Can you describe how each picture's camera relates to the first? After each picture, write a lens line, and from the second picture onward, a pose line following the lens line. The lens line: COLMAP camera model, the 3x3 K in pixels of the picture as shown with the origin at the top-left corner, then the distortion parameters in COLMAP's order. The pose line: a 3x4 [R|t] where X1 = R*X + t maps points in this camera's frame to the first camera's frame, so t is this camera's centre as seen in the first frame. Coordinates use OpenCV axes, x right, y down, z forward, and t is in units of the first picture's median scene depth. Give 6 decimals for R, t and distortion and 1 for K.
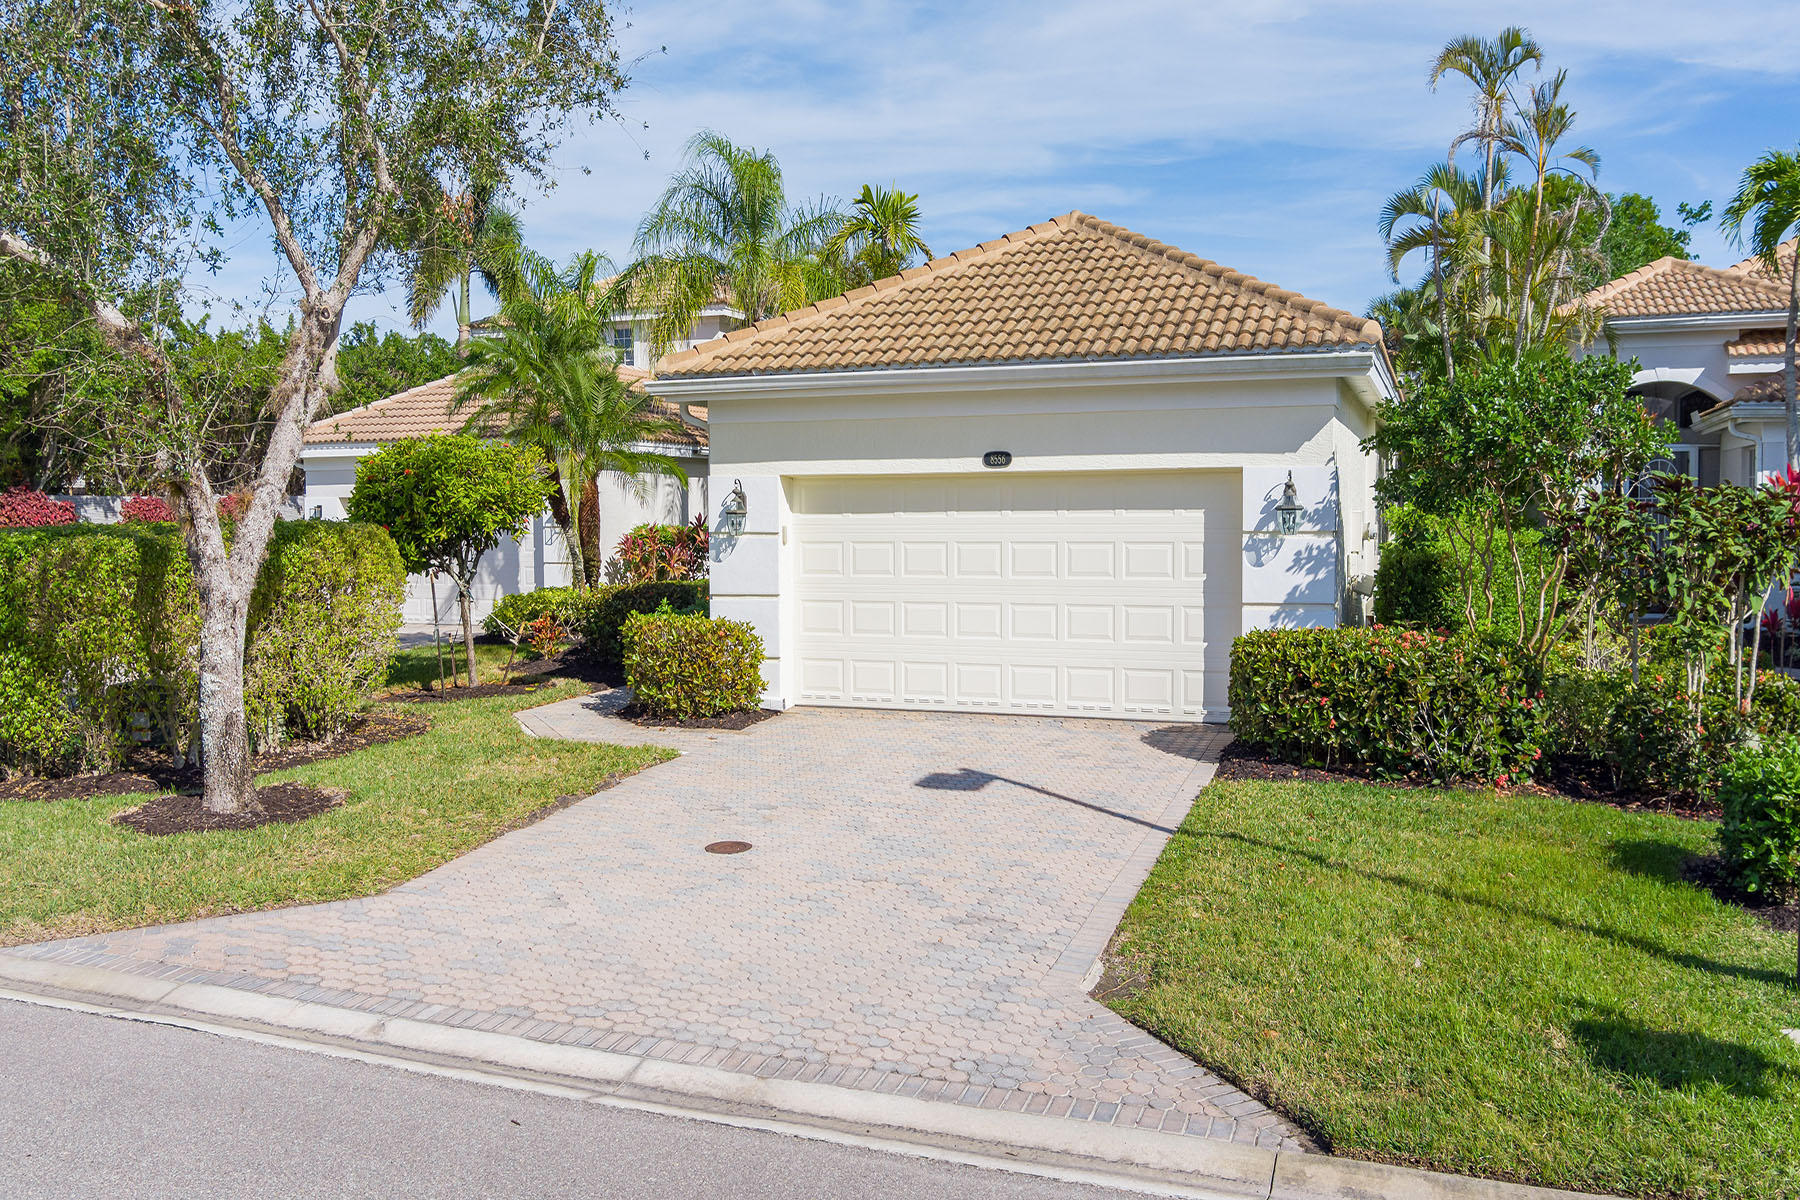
lens RADIAL K [[879.2, 0, 901.5], [0, 879.2, 638.4], [0, 0, 1]] dist [-0.015179, -0.001693]
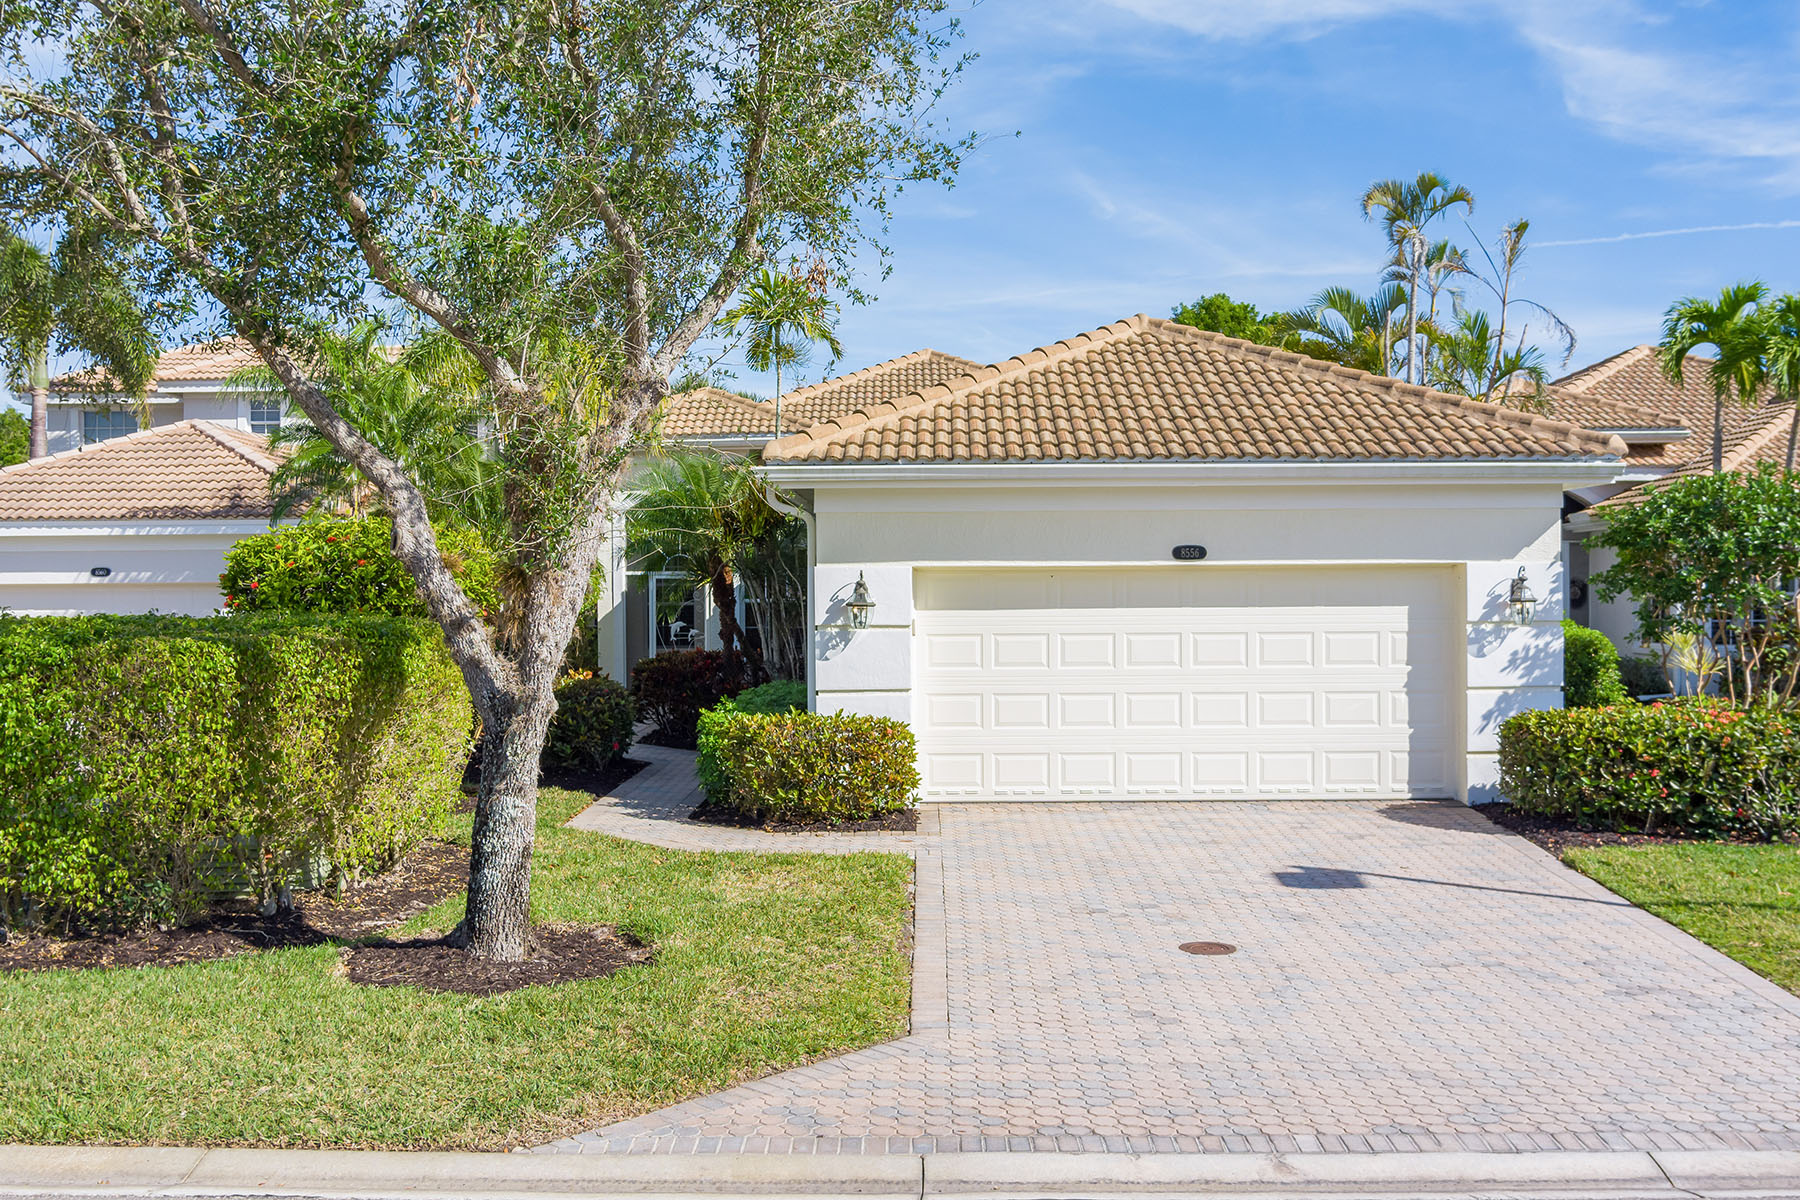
lens RADIAL K [[881.1, 0, 900.1], [0, 881.1, 721.9], [0, 0, 1]] dist [-0.012875, -0.000217]
pose [[0.979276, -0.030819, 0.200172, -0.495499], [0.032333, 0.999468, -0.004302, -0.014849], [-0.199933, 0.010685, 0.979751, 0.068784]]
